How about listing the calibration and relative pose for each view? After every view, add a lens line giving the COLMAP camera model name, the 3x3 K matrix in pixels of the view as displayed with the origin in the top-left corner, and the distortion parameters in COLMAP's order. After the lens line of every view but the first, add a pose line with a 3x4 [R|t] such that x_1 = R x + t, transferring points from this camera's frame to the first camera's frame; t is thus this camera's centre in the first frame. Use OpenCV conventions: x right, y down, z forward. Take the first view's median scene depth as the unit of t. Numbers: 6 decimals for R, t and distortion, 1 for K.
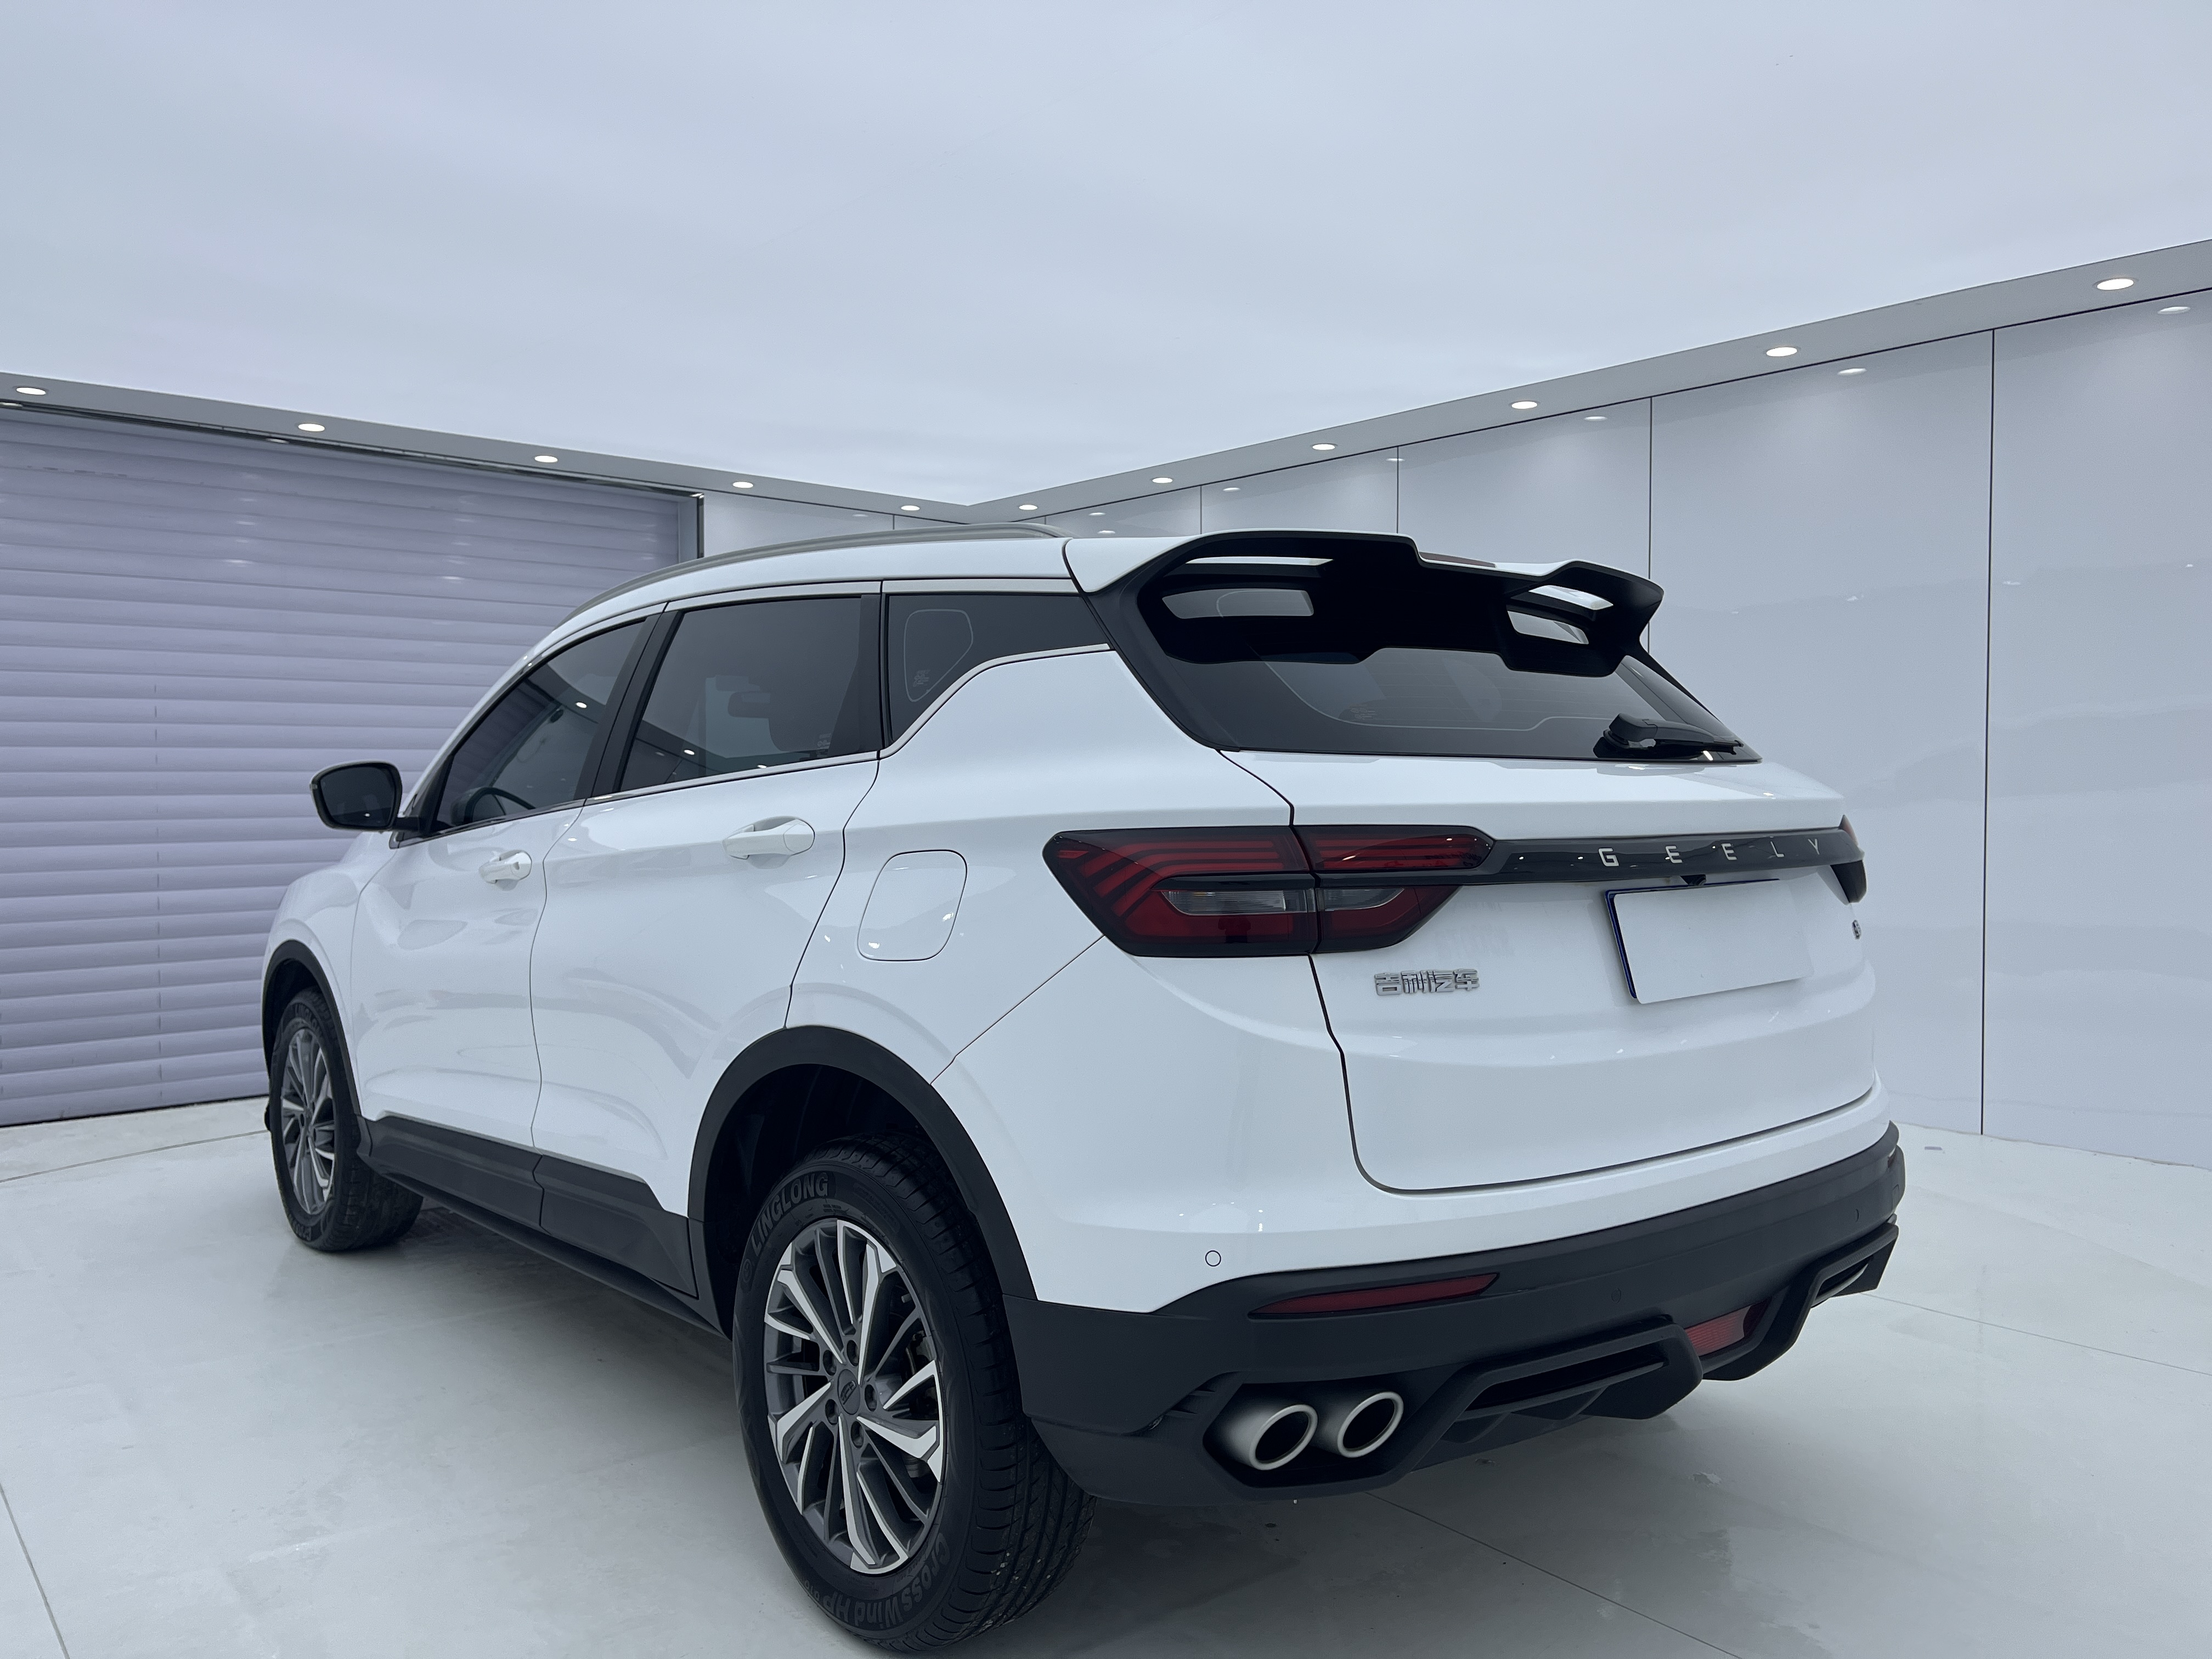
lens RADIAL K [[1678.2, 0, 1106.0], [0, 1678.2, 829.5], [0, 0, 1]] dist [0.062134, -0.087367]
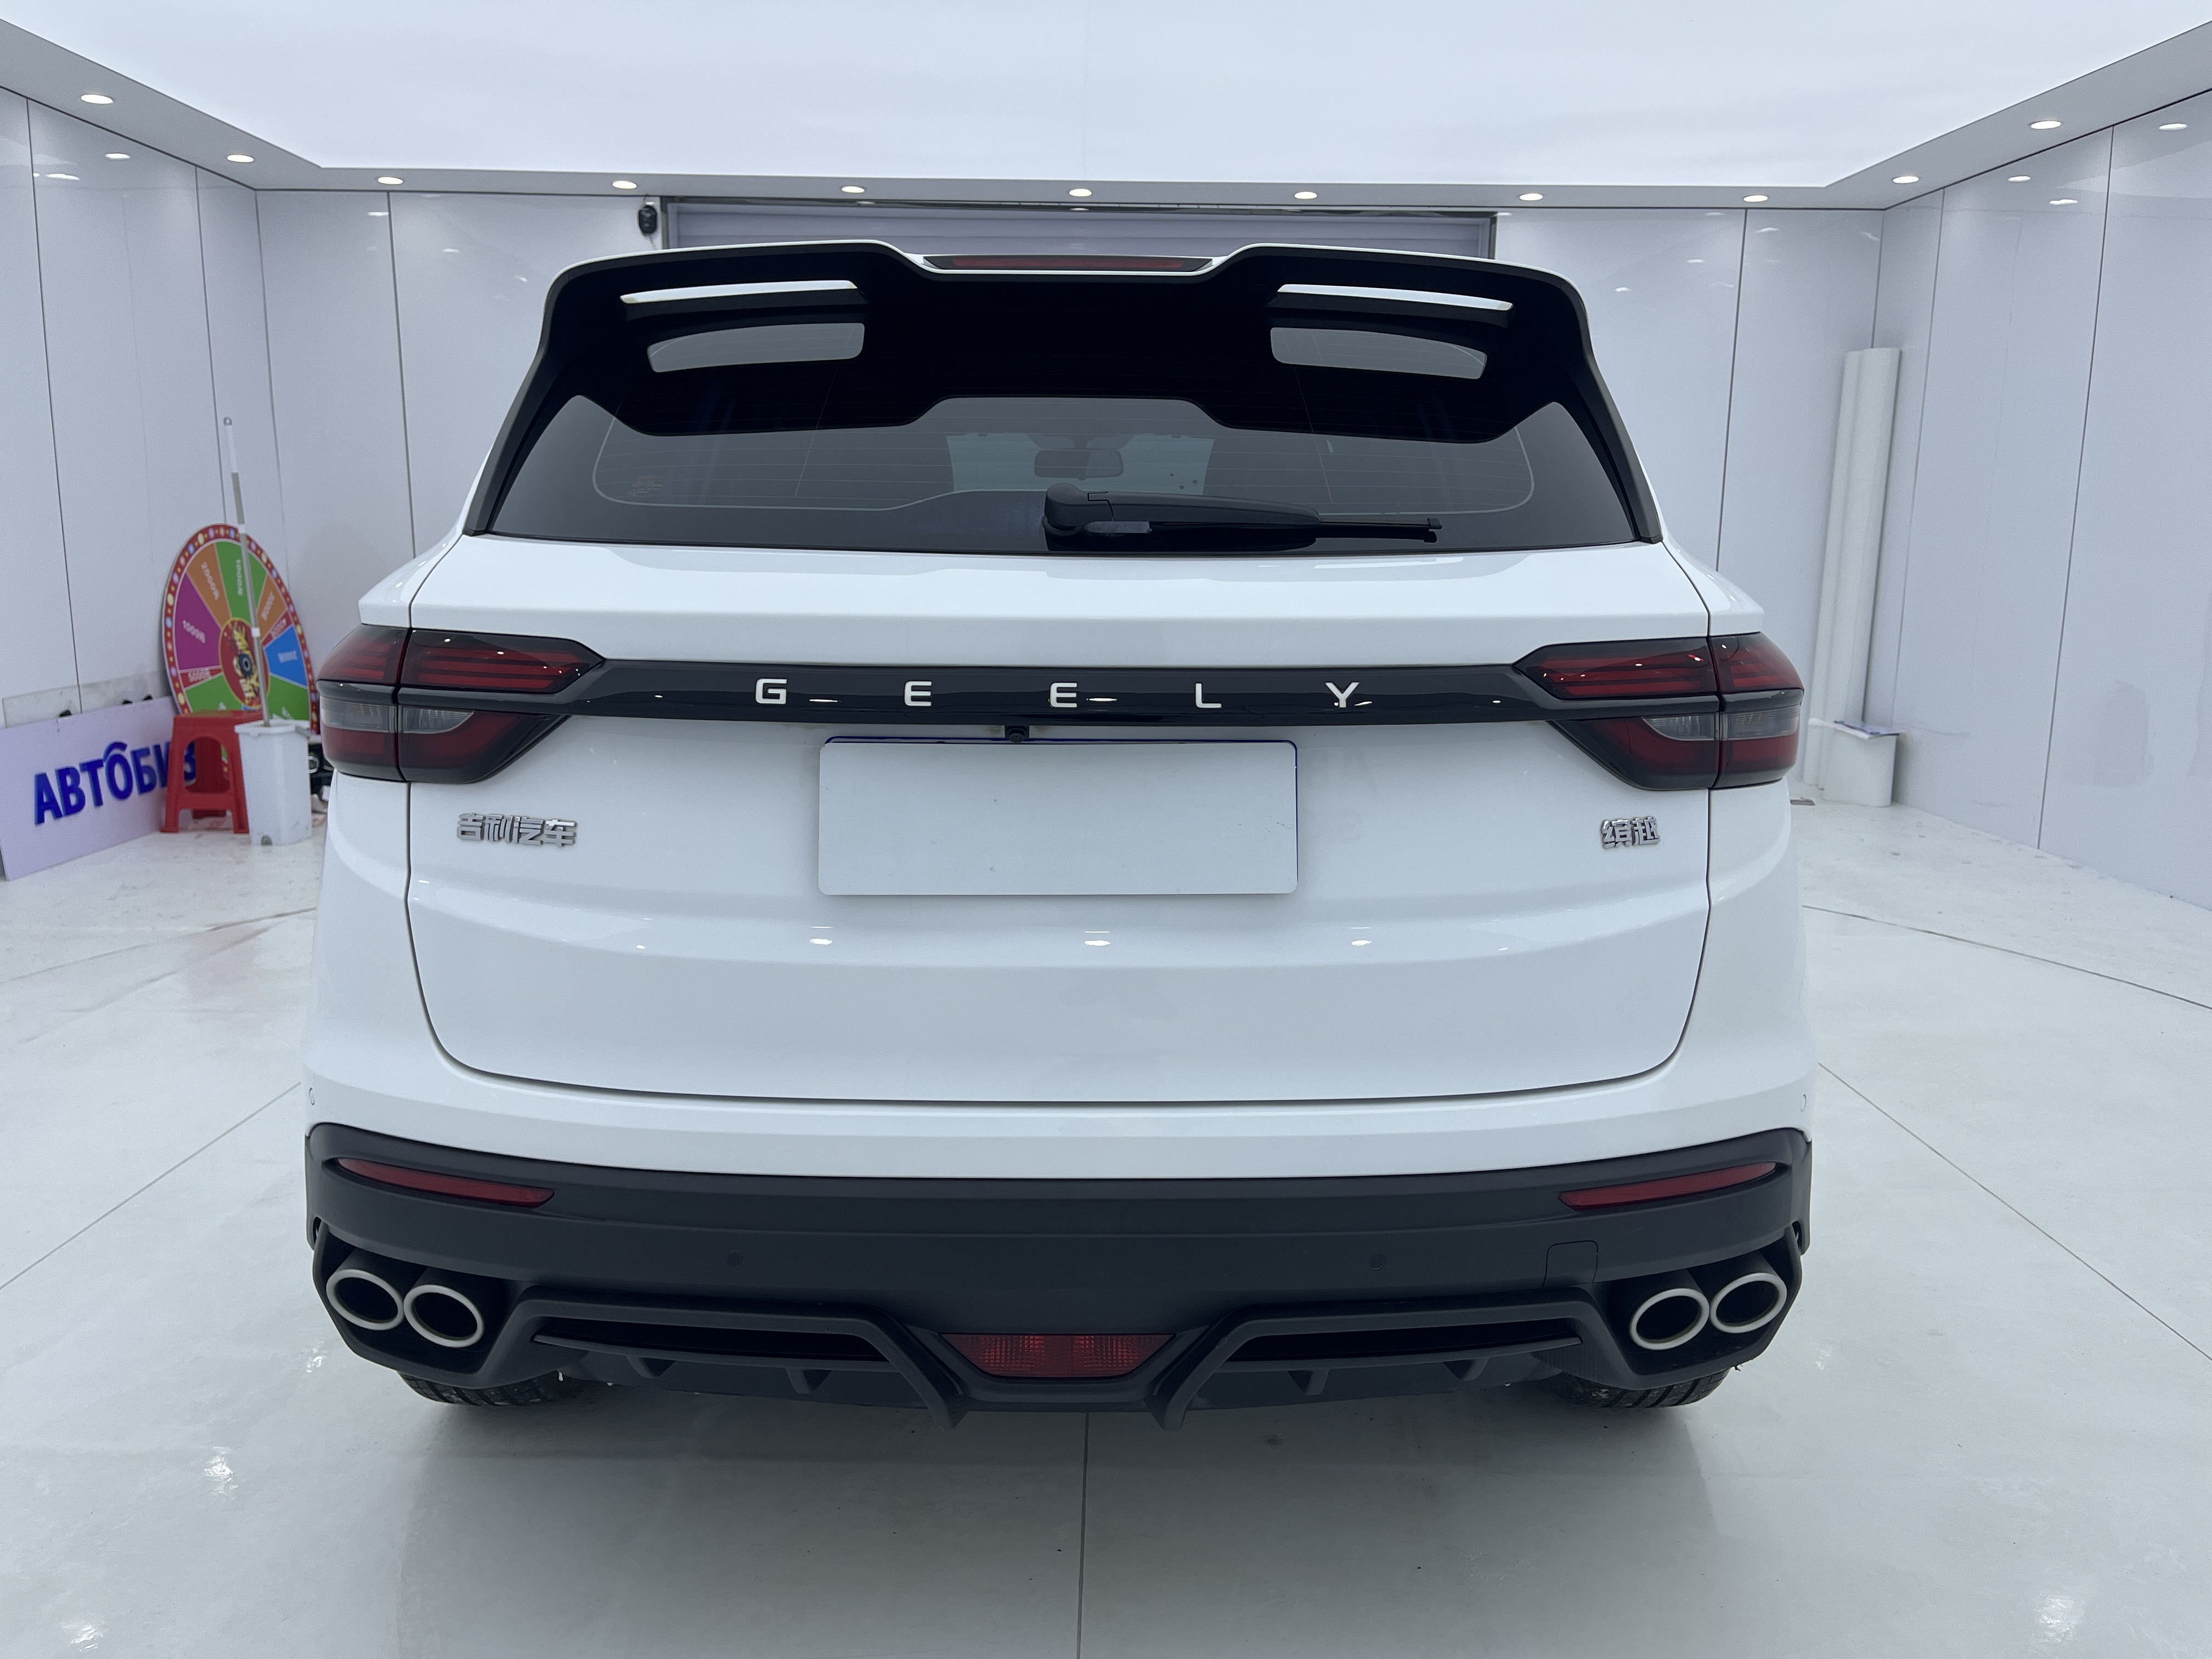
lens RADIAL K [[1664.5, 0, 1101.1], [0, 1664.5, 829.0], [0, 0, 1]] dist [0.075326, -0.105552]
pose [[0.767488, 0.123164, -0.629120, 0.749975], [-0.025186, 0.986406, 0.162385, -0.039842], [0.640568, -0.108783, 0.760157, 0.460962]]
